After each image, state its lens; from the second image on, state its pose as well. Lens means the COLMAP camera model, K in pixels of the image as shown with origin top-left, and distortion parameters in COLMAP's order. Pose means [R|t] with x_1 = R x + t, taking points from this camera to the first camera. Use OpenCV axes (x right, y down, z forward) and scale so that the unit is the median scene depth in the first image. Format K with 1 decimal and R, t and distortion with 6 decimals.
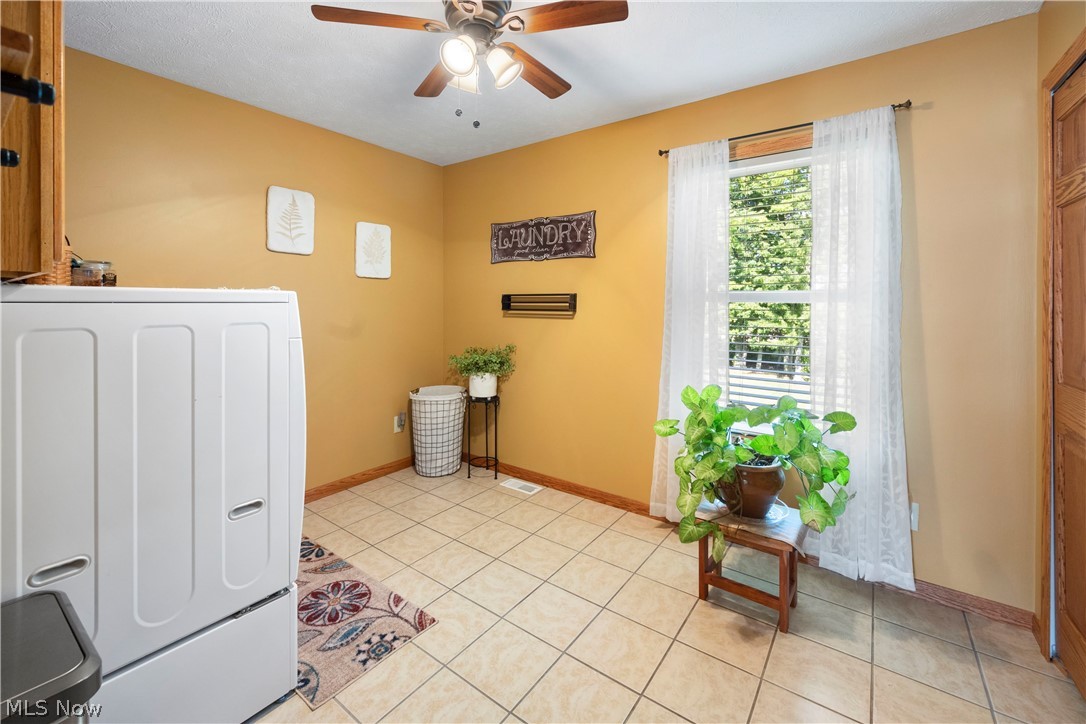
lens RADIAL K [[447.2, 0, 538.8], [0, 447.2, 309.1], [0, 0, 1]] dist [-0.000932, -0.000121]
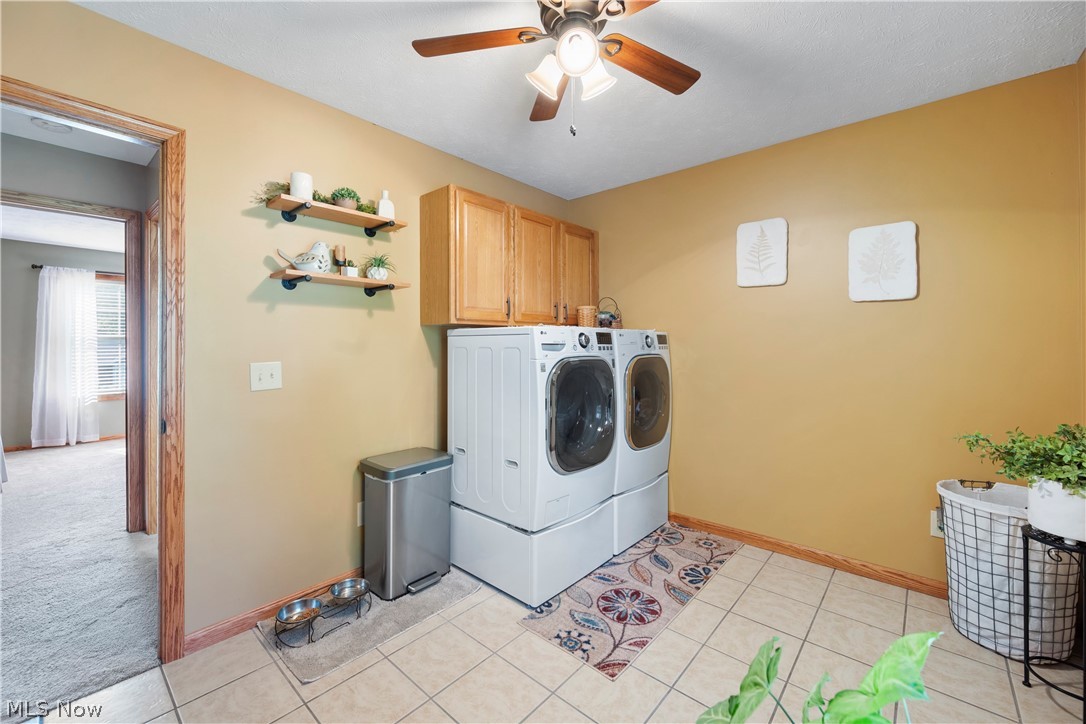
lens RADIAL K [[445.9, 0, 539.1], [0, 445.9, 334.3], [0, 0, 1]] dist [-0.000356, -0.000306]
pose [[-0.085926, -0.016580, -0.996164, 0.698174], [-0.009696, 0.999828, -0.015805, 0.003152], [0.996254, 0.008301, -0.086072, 0.901724]]
